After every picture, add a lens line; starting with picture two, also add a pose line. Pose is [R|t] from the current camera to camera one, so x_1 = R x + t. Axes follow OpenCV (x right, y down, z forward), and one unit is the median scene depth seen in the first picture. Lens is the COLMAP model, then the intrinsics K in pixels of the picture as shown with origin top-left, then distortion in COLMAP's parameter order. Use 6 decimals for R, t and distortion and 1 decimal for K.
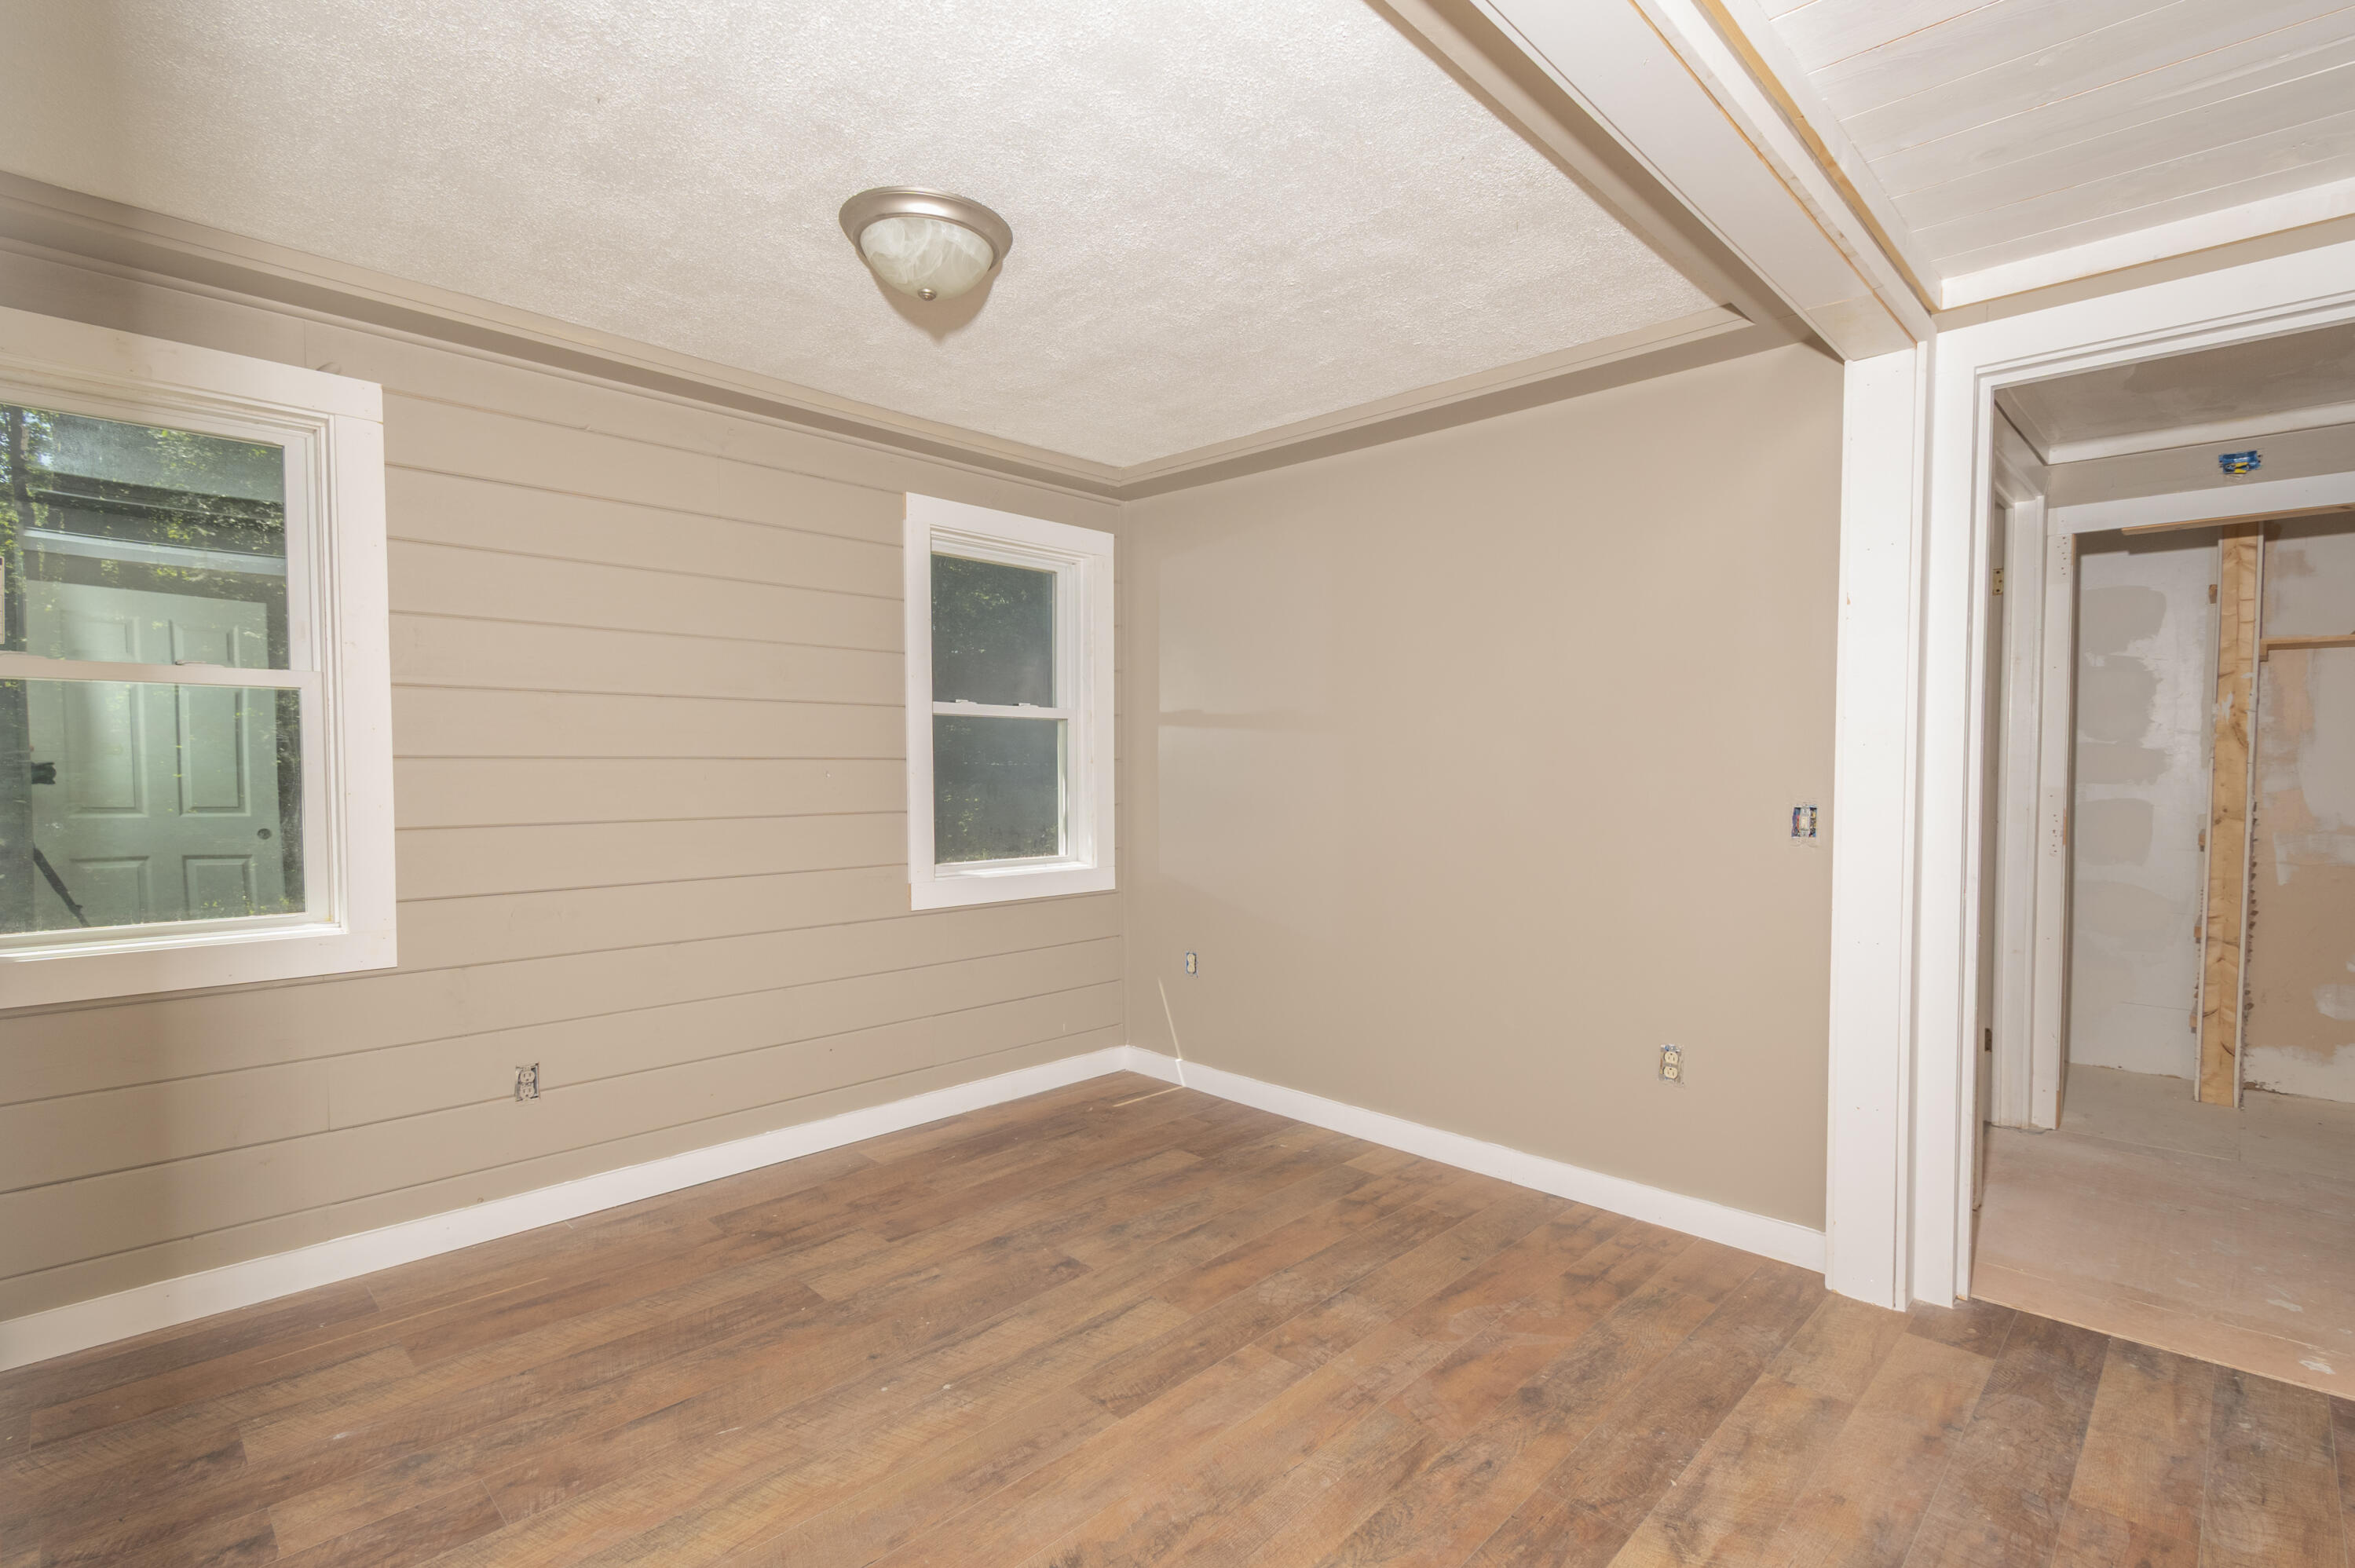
lens RADIAL K [[1107.3, 0, 1204.5], [0, 1107.3, 808.8], [0, 0, 1]] dist [0.012139, -0.007996]
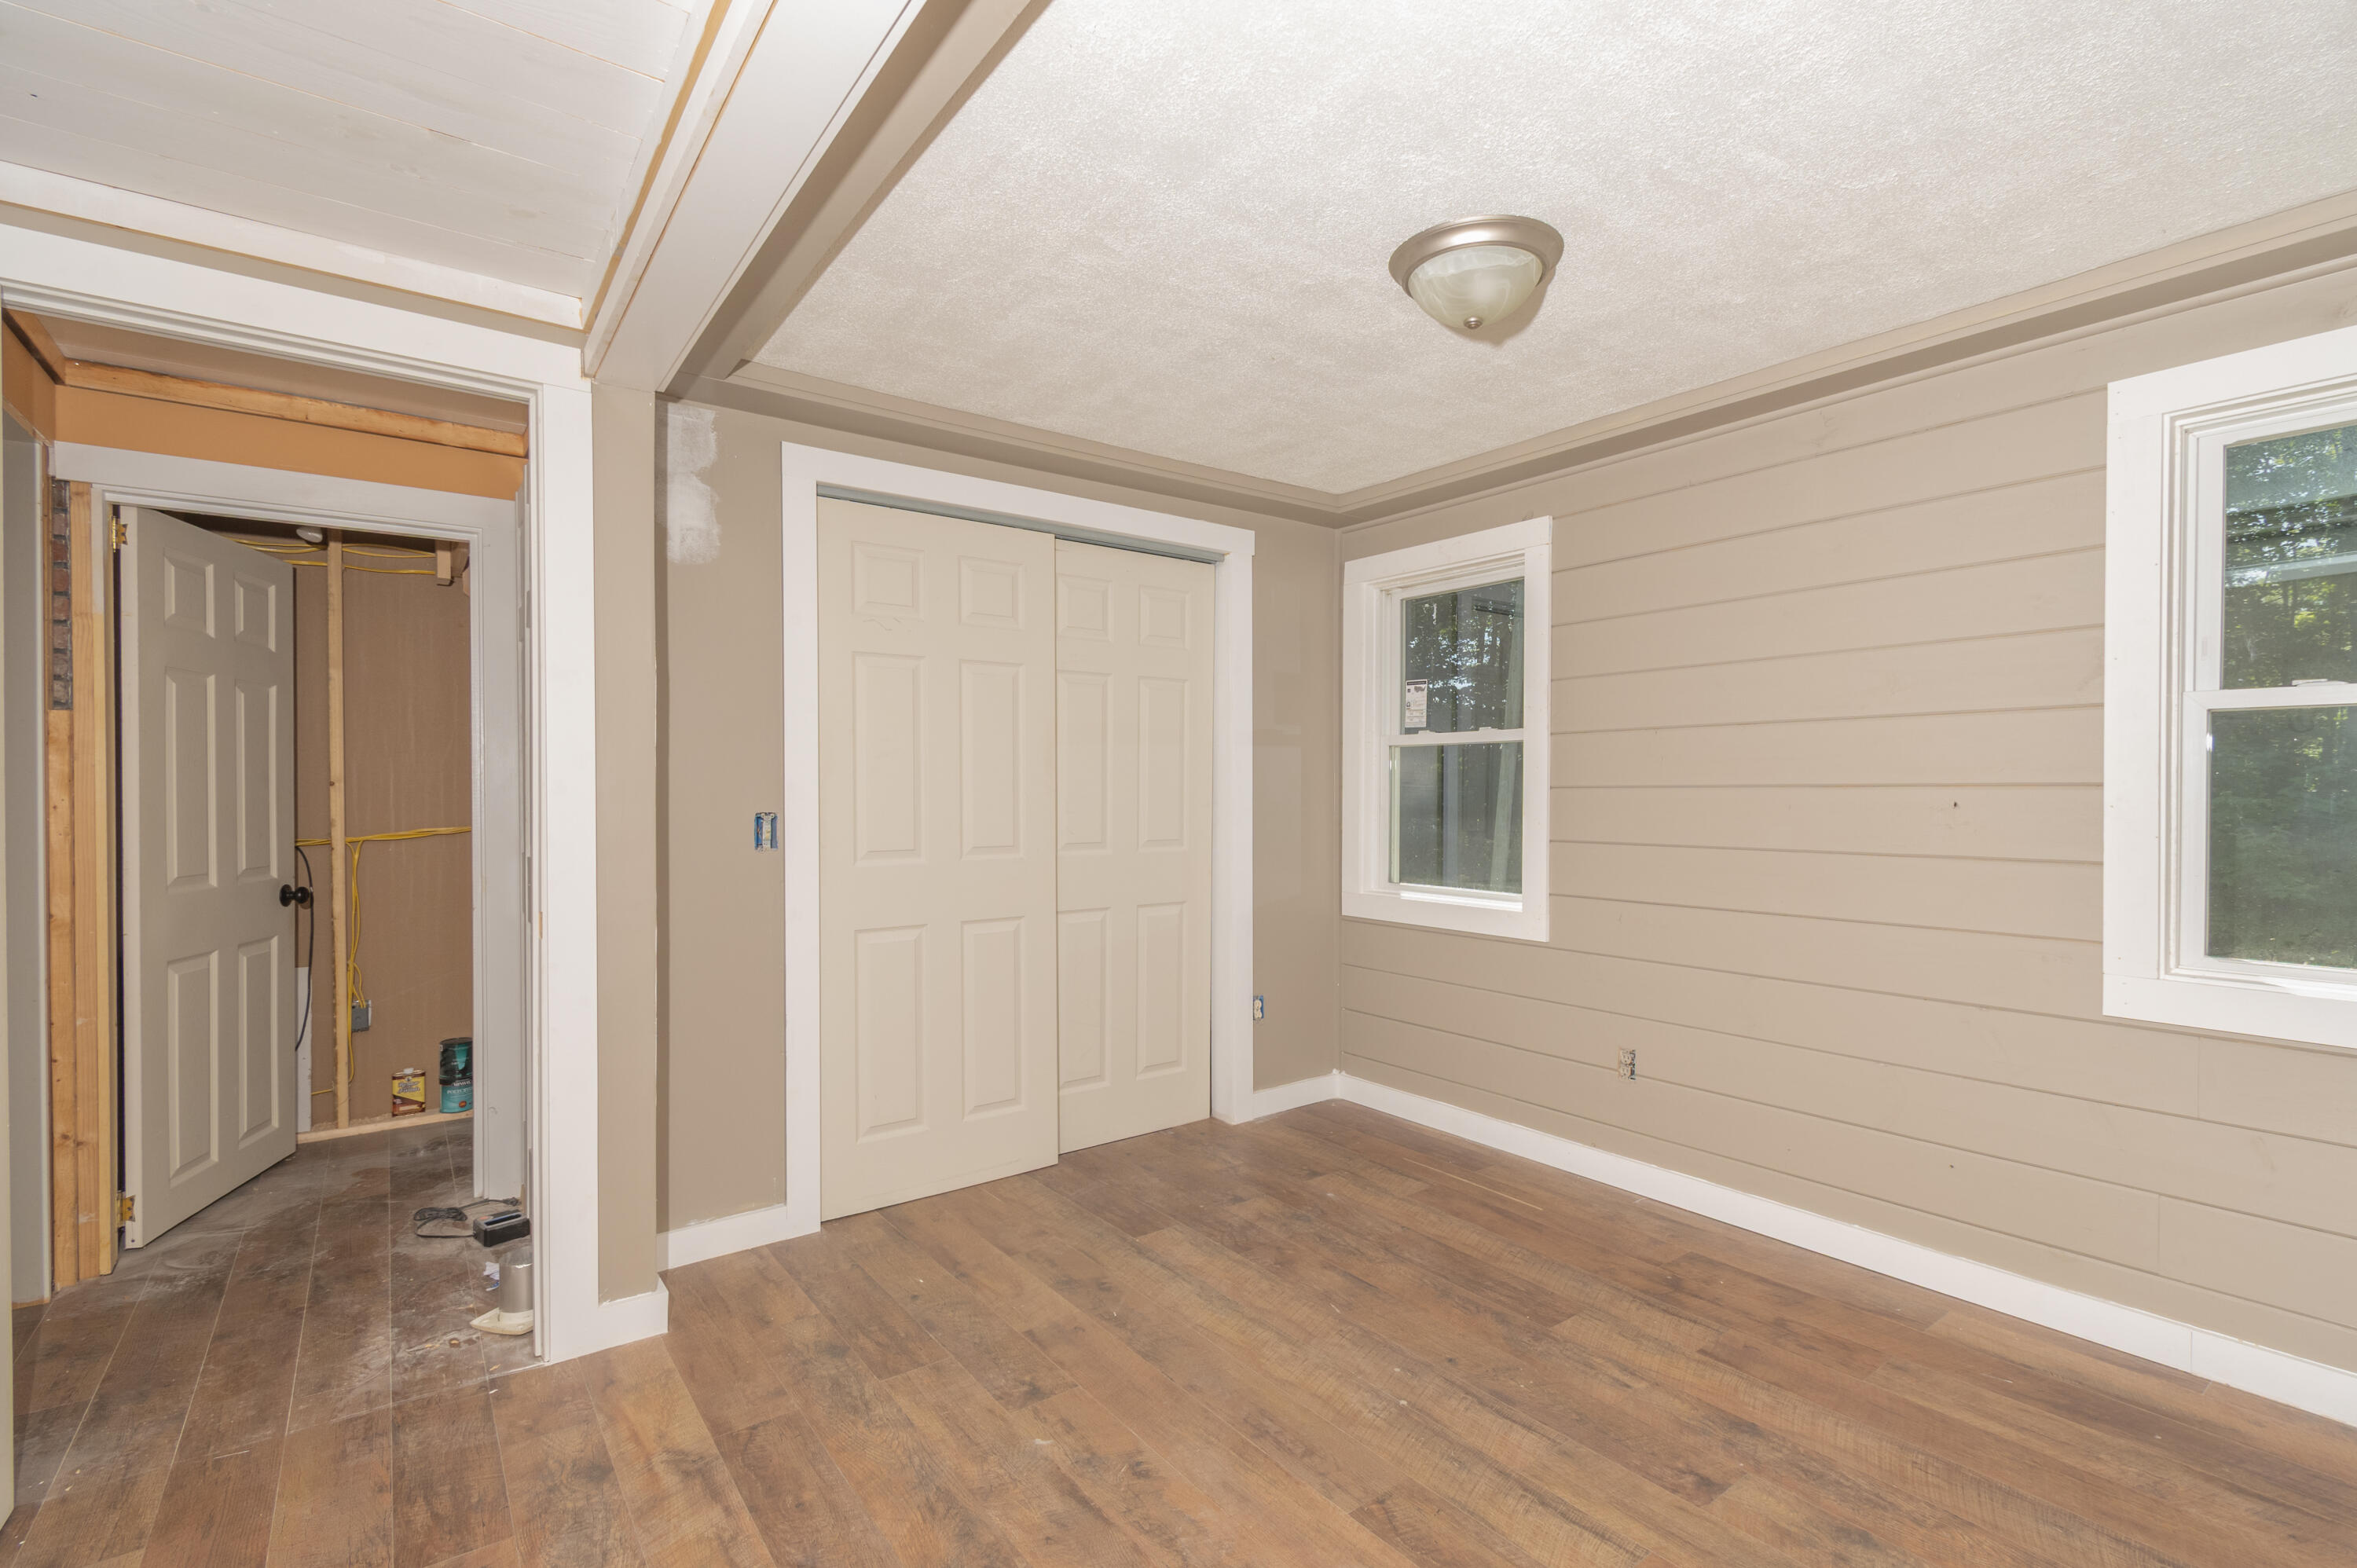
lens RADIAL K [[1108.3, 0, 1205.5], [0, 1108.3, 808.8], [0, 0, 1]] dist [0.012139, -0.007996]
pose [[-0.183042, 0.015484, -0.982983, 0.684864], [-0.037031, 0.999058, 0.022633, -0.036231], [0.982407, 0.040544, -0.182296, 0.844228]]
